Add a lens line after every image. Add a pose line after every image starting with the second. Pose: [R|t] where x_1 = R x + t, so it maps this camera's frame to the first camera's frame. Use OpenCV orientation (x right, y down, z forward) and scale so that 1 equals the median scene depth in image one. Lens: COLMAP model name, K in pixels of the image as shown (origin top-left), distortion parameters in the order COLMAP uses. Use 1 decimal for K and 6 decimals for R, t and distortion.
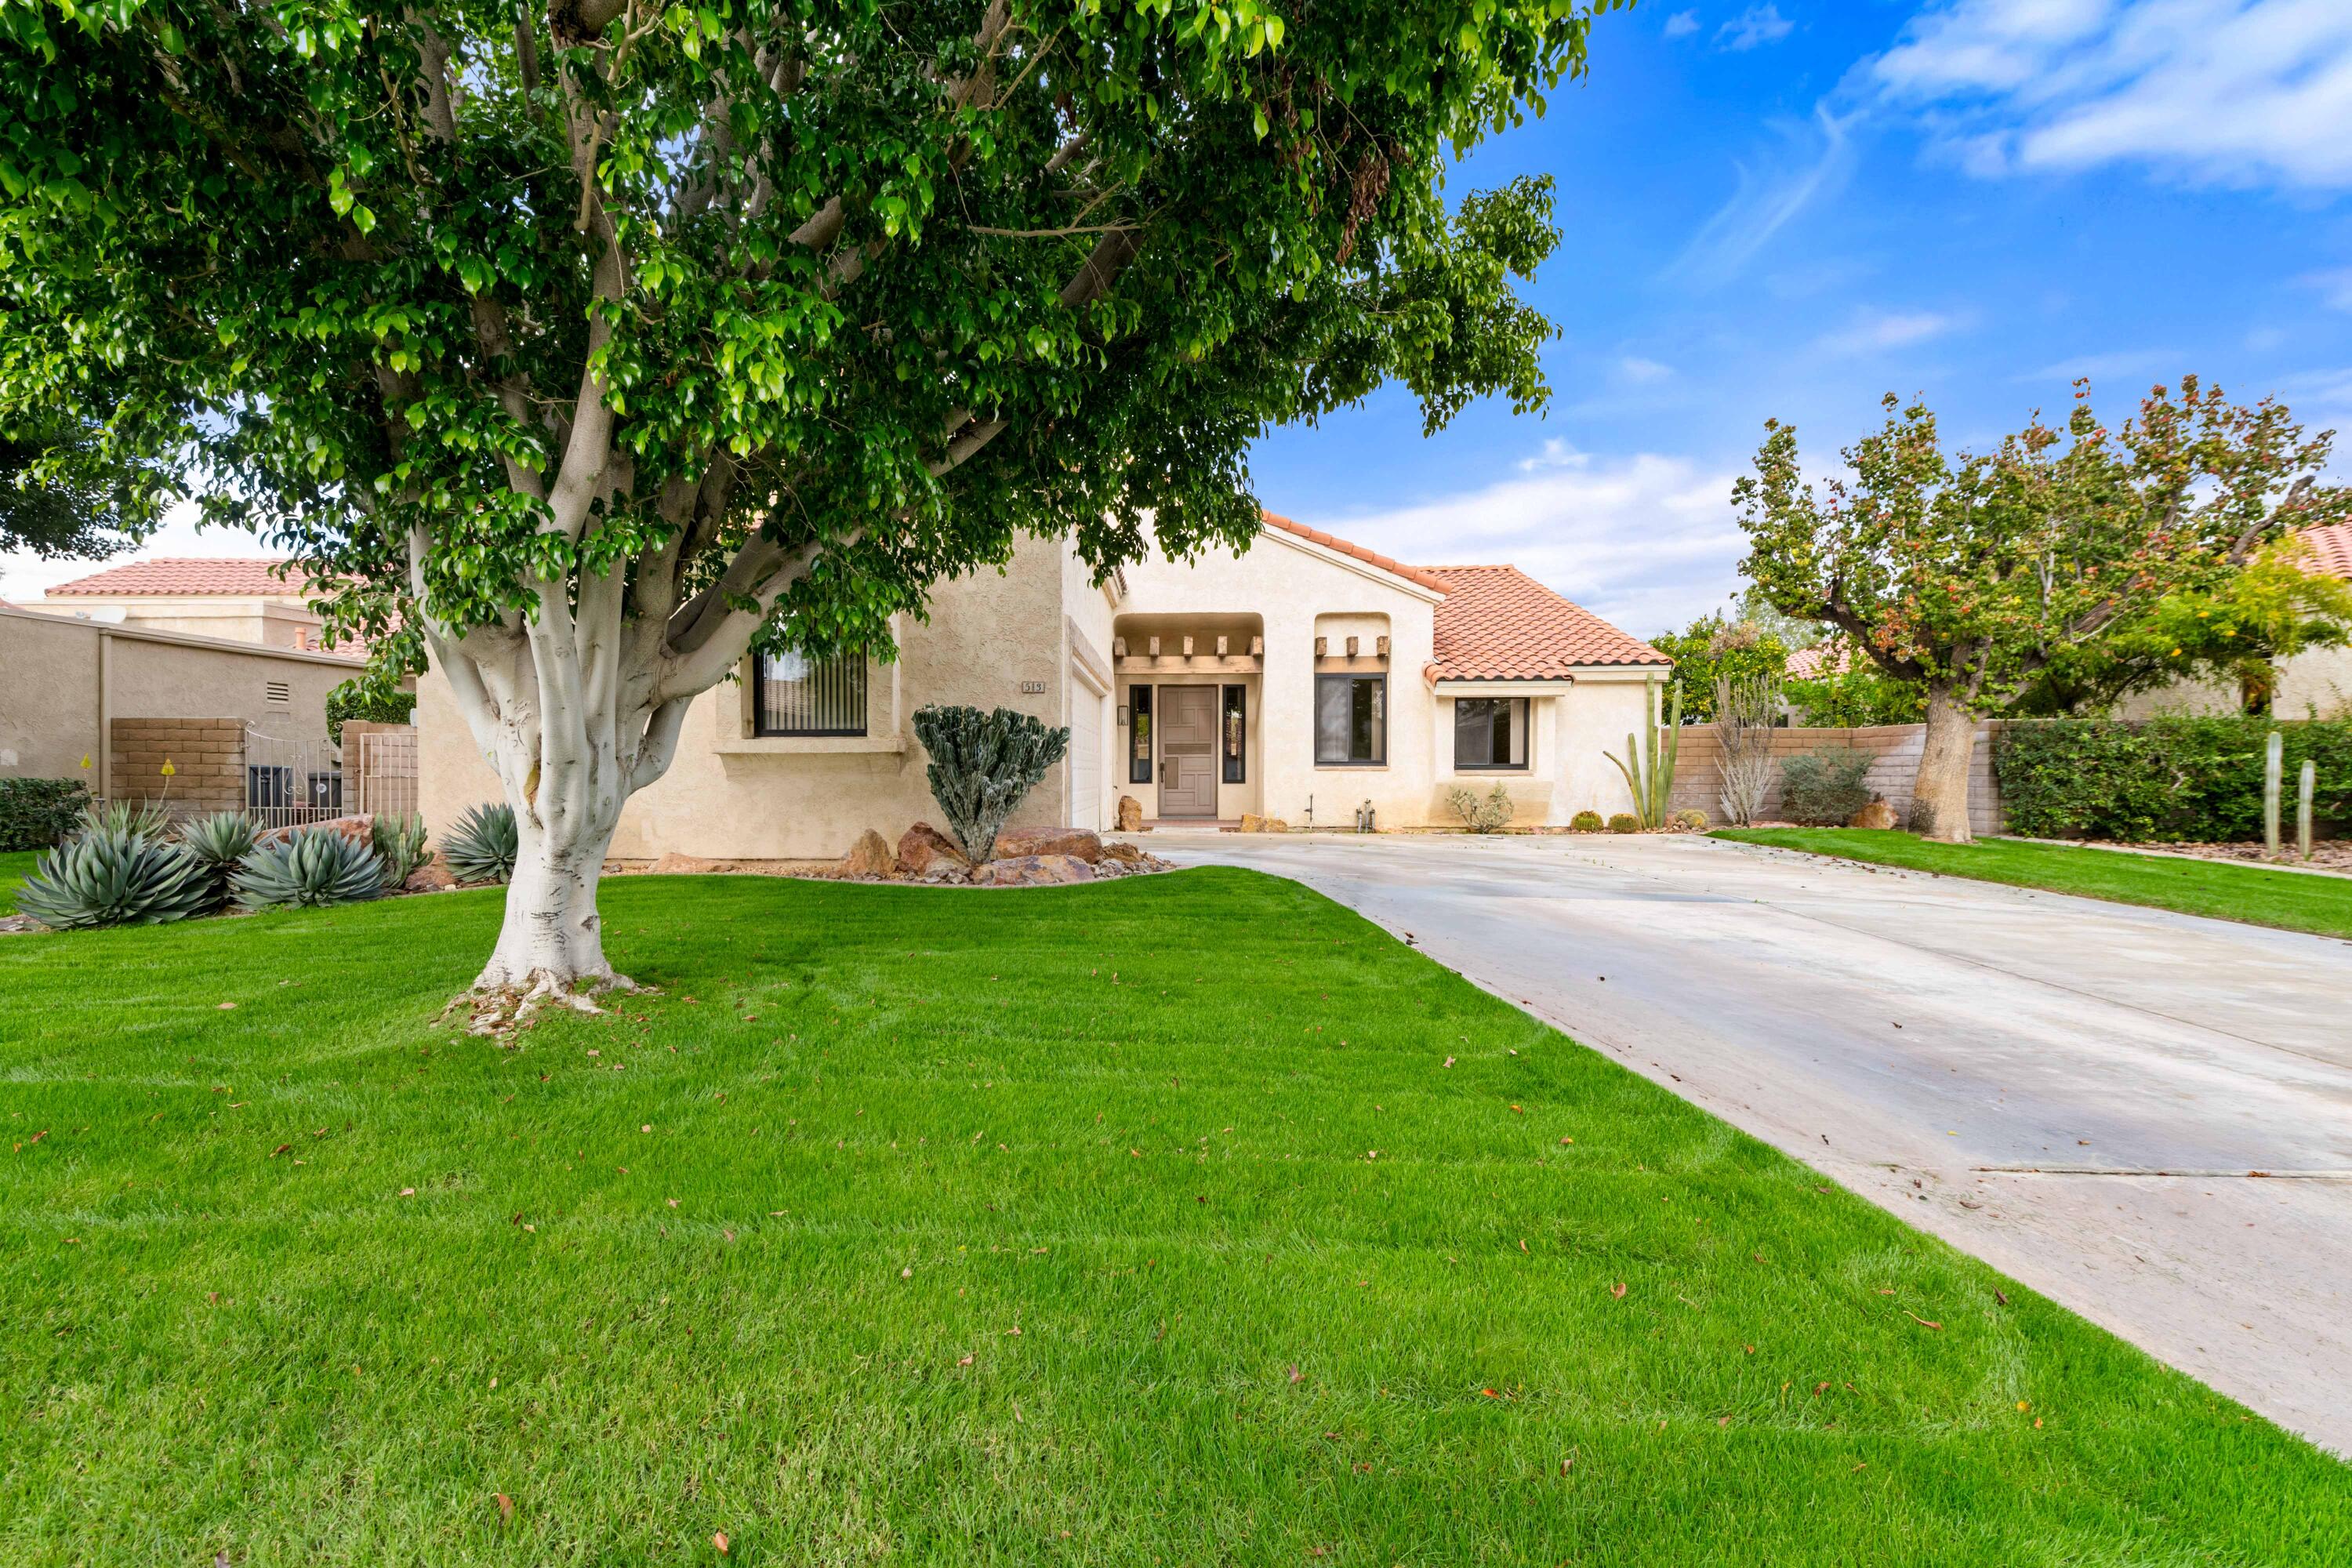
lens RADIAL K [[967.3, 0, 1153.9], [0, 967.3, 789.8], [0, 0, 1]] dist [0.008331, -0.000848]
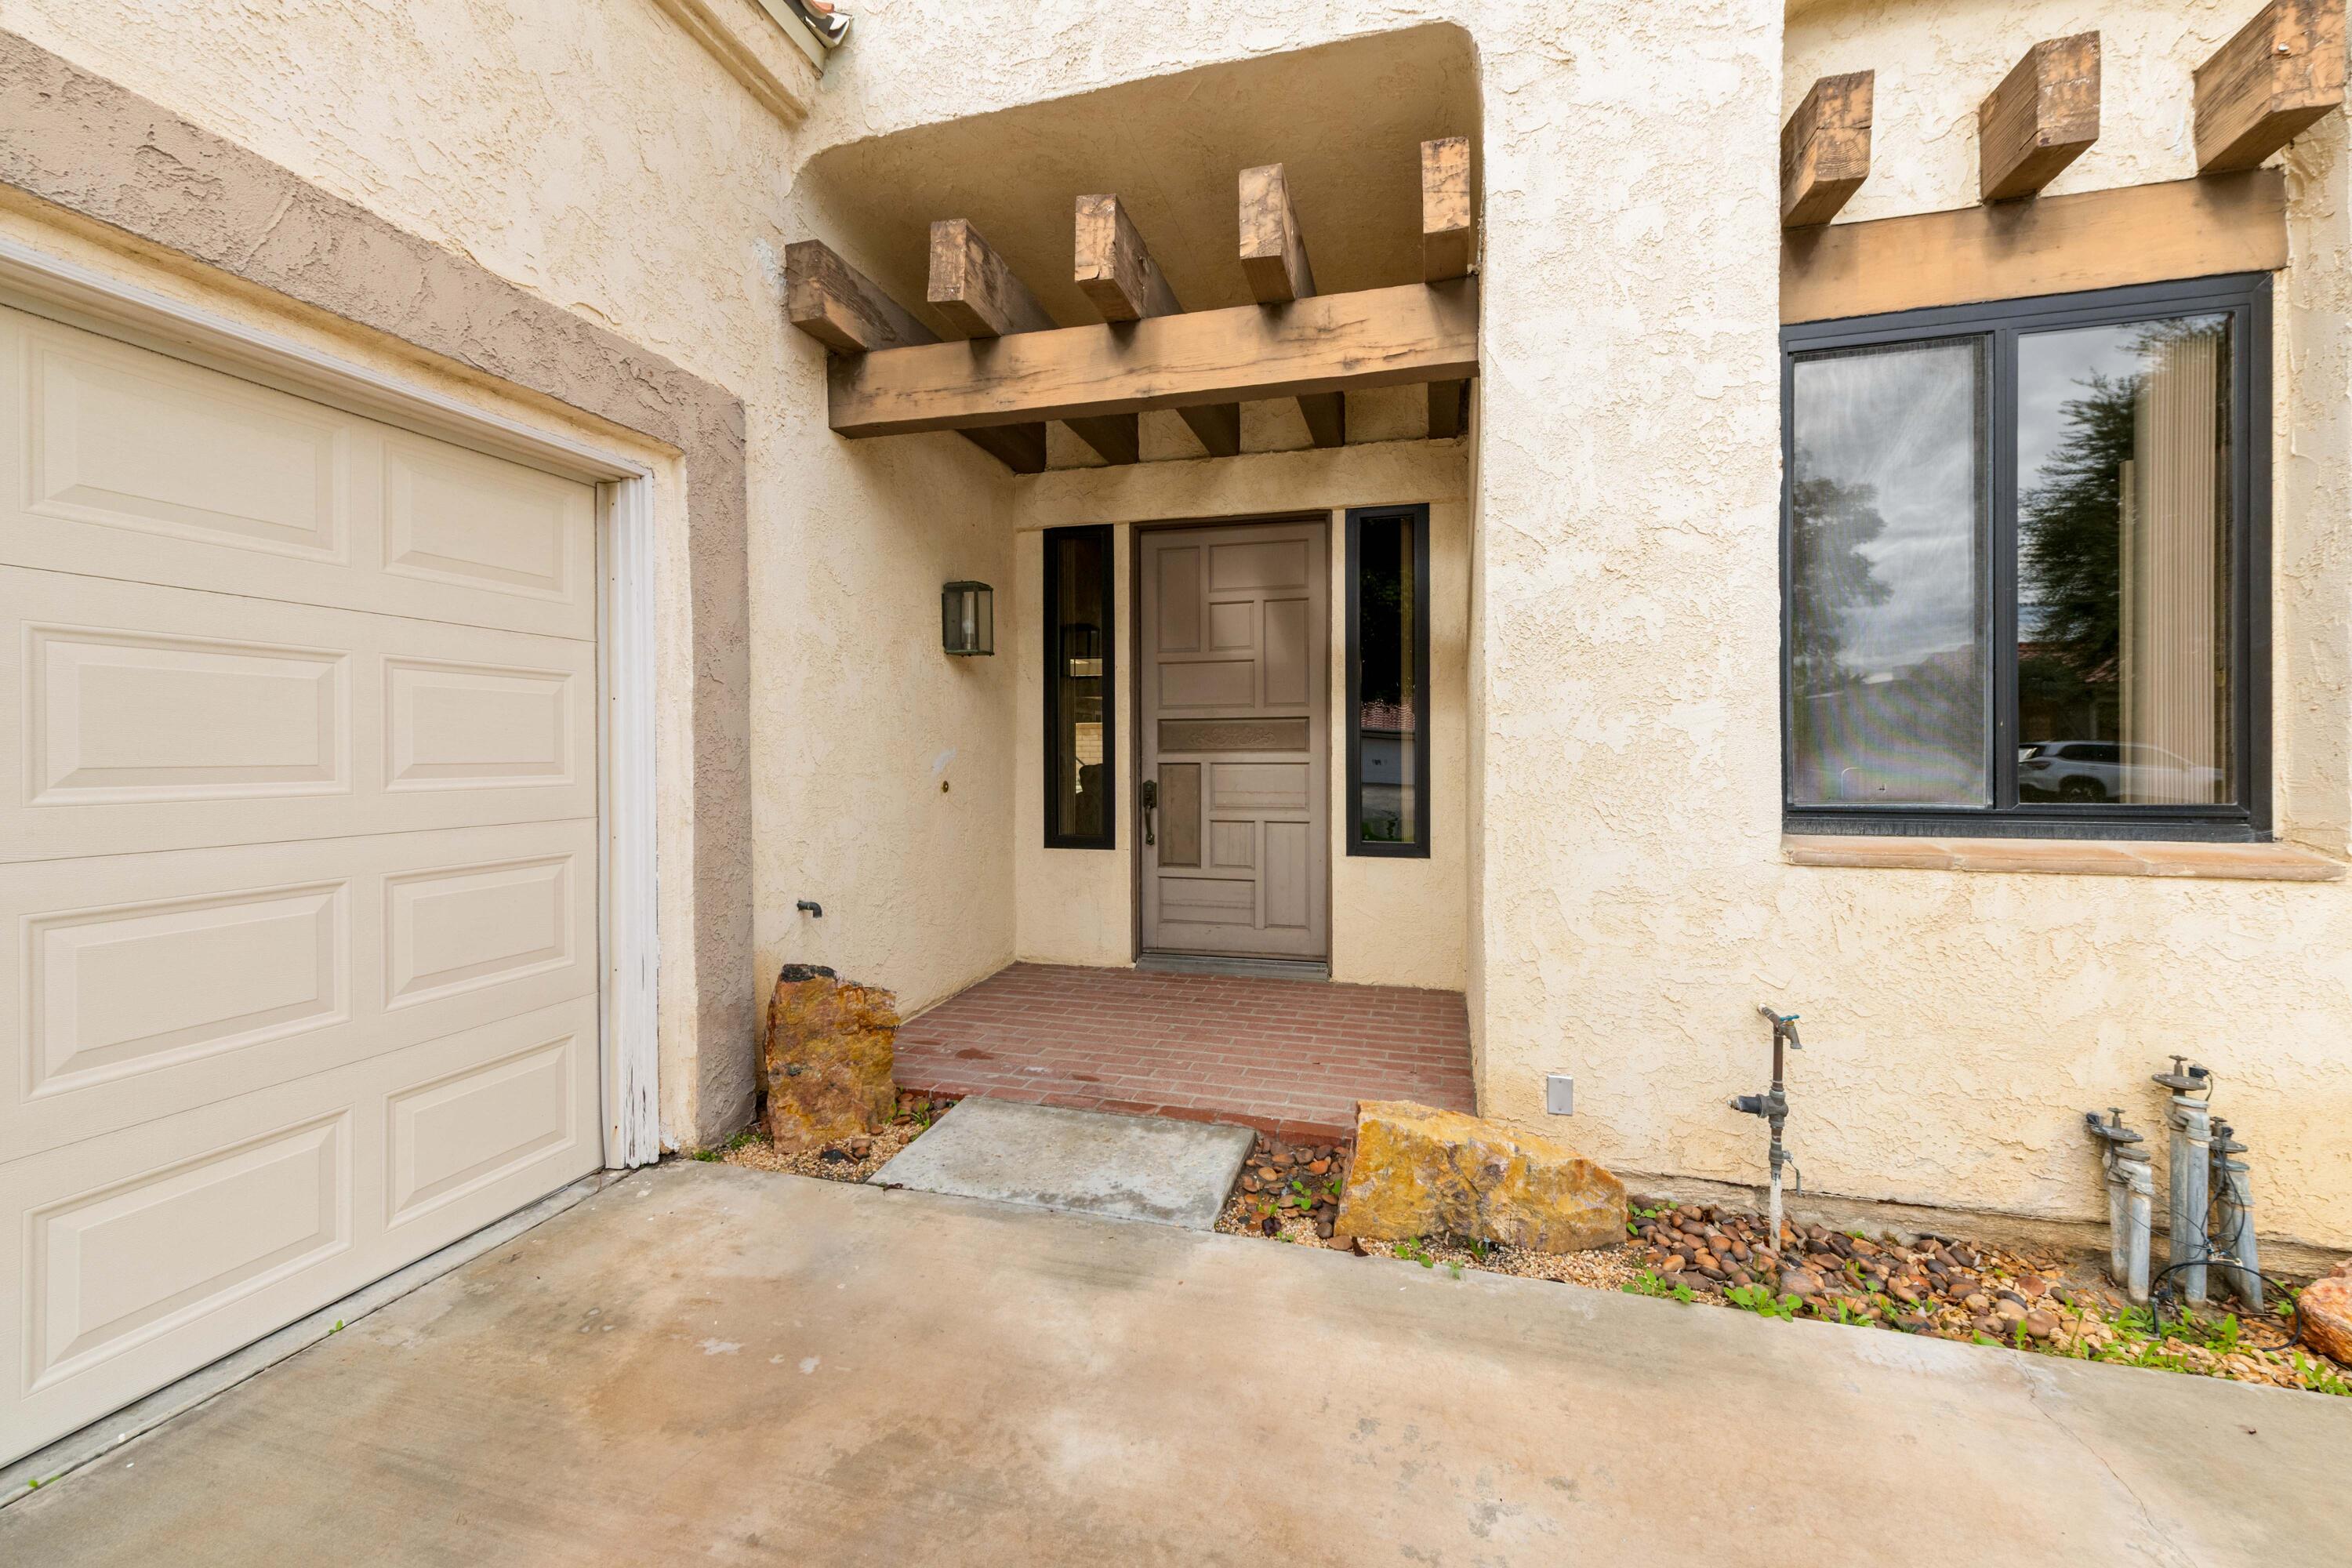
lens RADIAL K [[967.3, 0, 1183.0], [0, 967.3, 761.3], [0, 0, 1]] dist [0.008331, -0.000848]
pose [[0.974845, 0.000893, -0.222884, 0.101822], [-0.002612, 0.999969, -0.007415, -0.037432], [0.222870, 0.007811, 0.974817, 0.826344]]
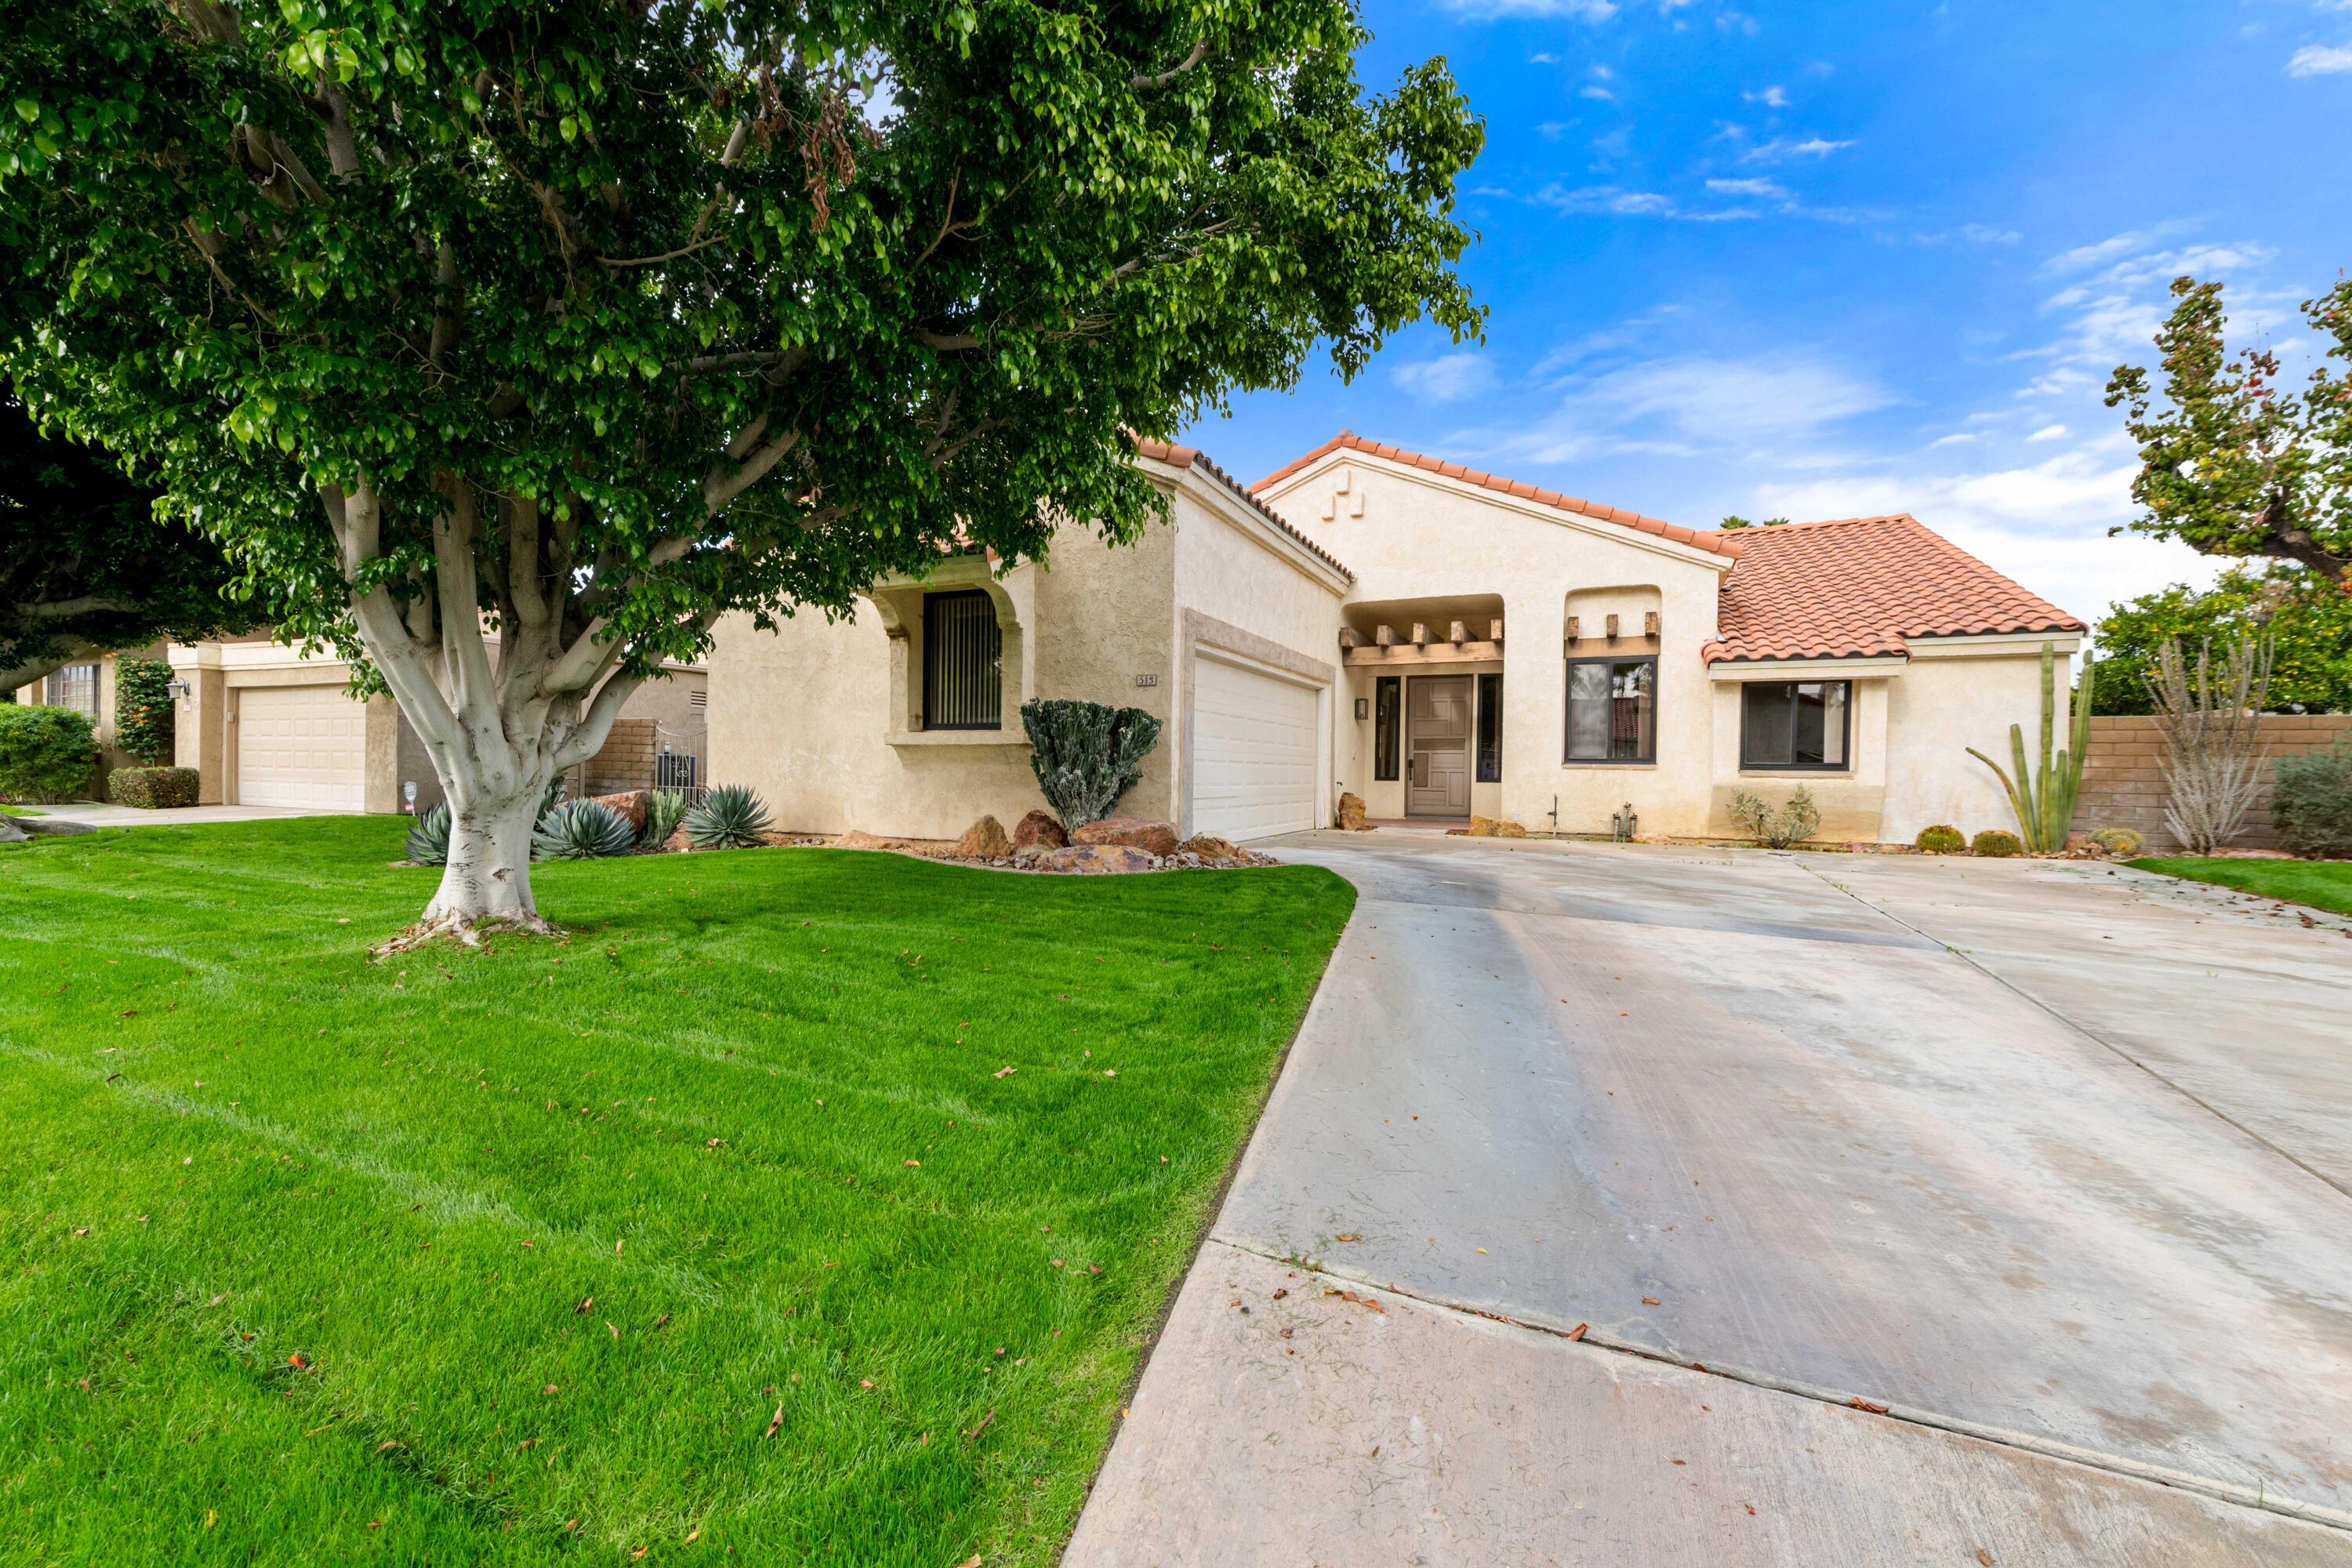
lens RADIAL K [[967.3, 0, 1162.2], [0, 967.3, 776.7], [0, 0, 1]] dist [0.008331, -0.000848]
pose [[0.922300, 0.015181, -0.386177, 0.175014], [-0.019744, 0.999774, -0.007853, 0.001612], [0.385970, 0.014868, 0.922391, 0.046455]]
